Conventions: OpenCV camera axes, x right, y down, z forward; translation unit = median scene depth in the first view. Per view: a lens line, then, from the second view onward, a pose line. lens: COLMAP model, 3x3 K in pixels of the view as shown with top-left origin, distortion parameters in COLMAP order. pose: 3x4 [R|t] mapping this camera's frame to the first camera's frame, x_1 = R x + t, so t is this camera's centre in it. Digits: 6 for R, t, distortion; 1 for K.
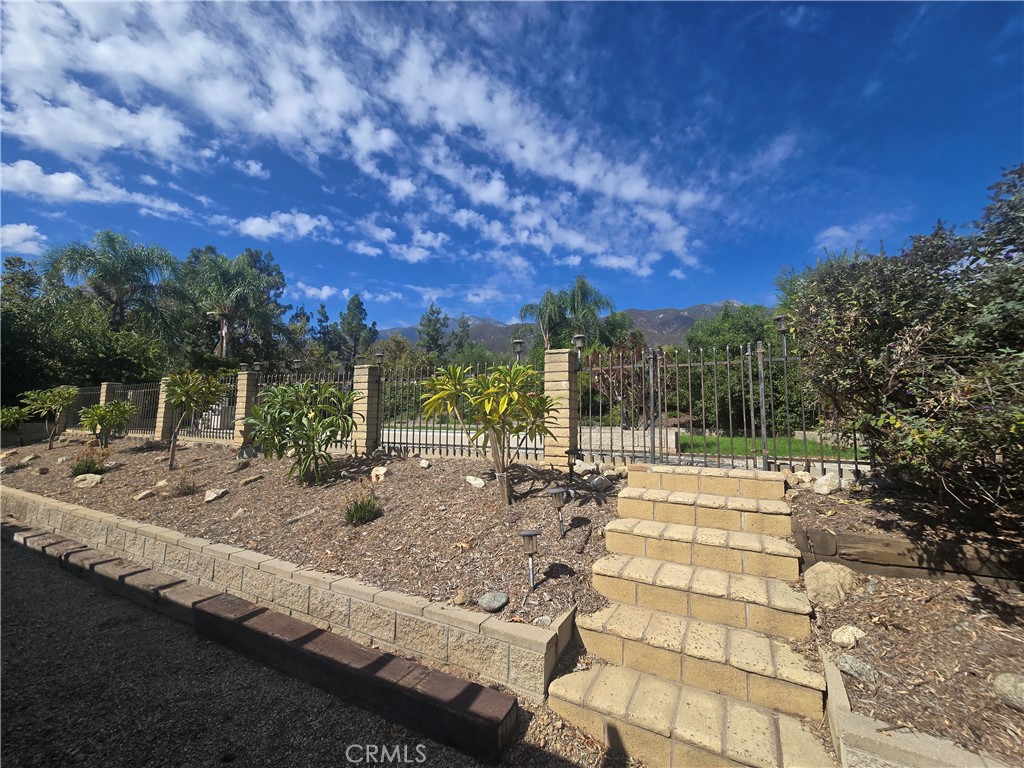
lens RADIAL K [[418.3, 0, 514.2], [0, 418.3, 377.6], [0, 0, 1]] dist [-0.000298, 0.000150]
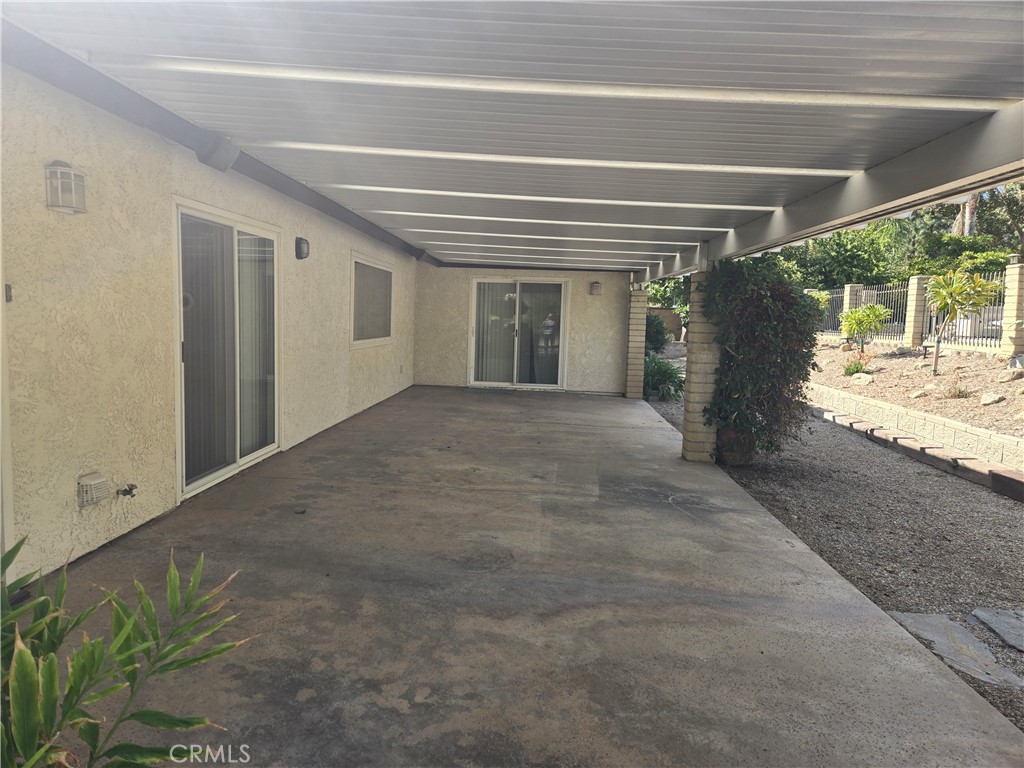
lens RADIAL K [[687.6, 0, 512.0], [0, 687.6, 384.0], [0, 0, 1]] dist [0.049605, -0.000829]
pose [[0.400585, 0.082454, -0.912542, 0.262844], [0.084704, 0.988345, 0.126486, -0.046844], [0.912336, -0.127964, 0.388932, -0.514832]]
